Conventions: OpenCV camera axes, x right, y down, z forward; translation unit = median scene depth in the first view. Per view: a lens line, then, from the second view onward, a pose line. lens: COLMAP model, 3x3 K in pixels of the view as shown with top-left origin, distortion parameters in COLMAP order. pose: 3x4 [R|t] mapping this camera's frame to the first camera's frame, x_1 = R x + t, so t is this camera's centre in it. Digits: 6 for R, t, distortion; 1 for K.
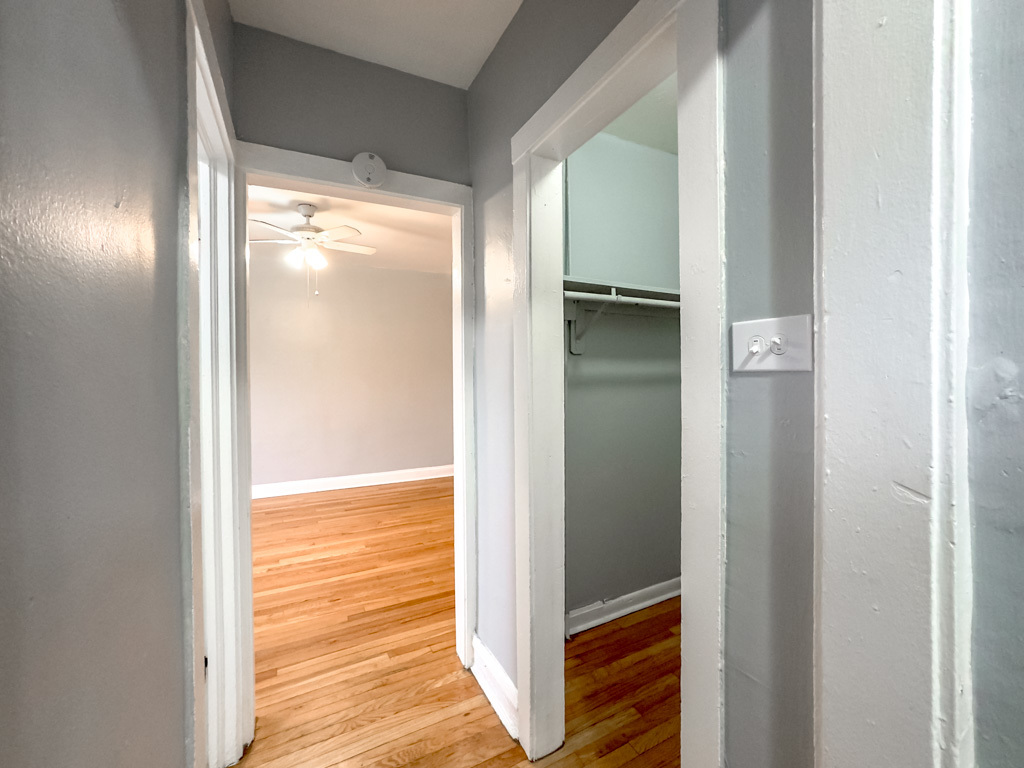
lens RADIAL K [[417.0, 0, 526.2], [0, 417.0, 379.7], [0, 0, 1]] dist [-0.031725, 0.015022]
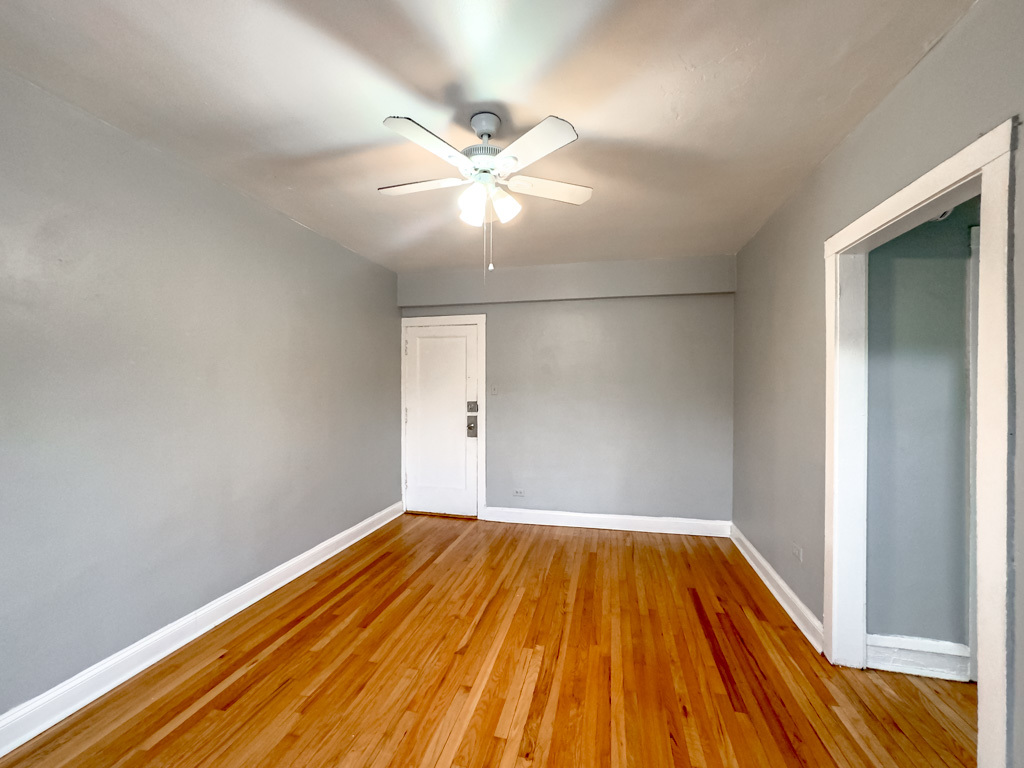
lens RADIAL K [[417.0, 0, 526.2], [0, 417.0, 379.7], [0, 0, 1]] dist [-0.031725, 0.015022]
pose [[0.663748, 0.011337, 0.747870, -0.913148], [0.006949, 0.999748, -0.021323, -0.022796], [-0.747924, 0.019350, 0.663502, 0.553131]]
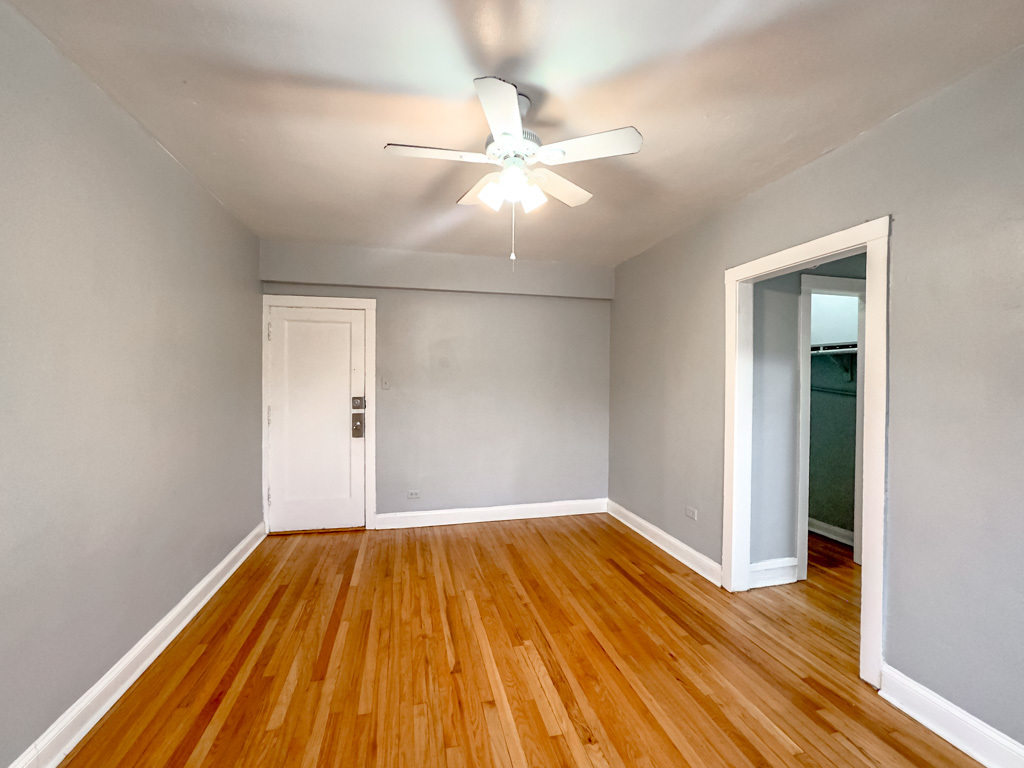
lens RADIAL K [[417.0, 0, 526.2], [0, 417.0, 379.7], [0, 0, 1]] dist [-0.031725, 0.015022]
pose [[0.249653, 0.003793, 0.968328, -1.051694], [-0.000157, 0.999992, -0.003877, -0.028991], [-0.968335, 0.000815, 0.249652, 0.829979]]
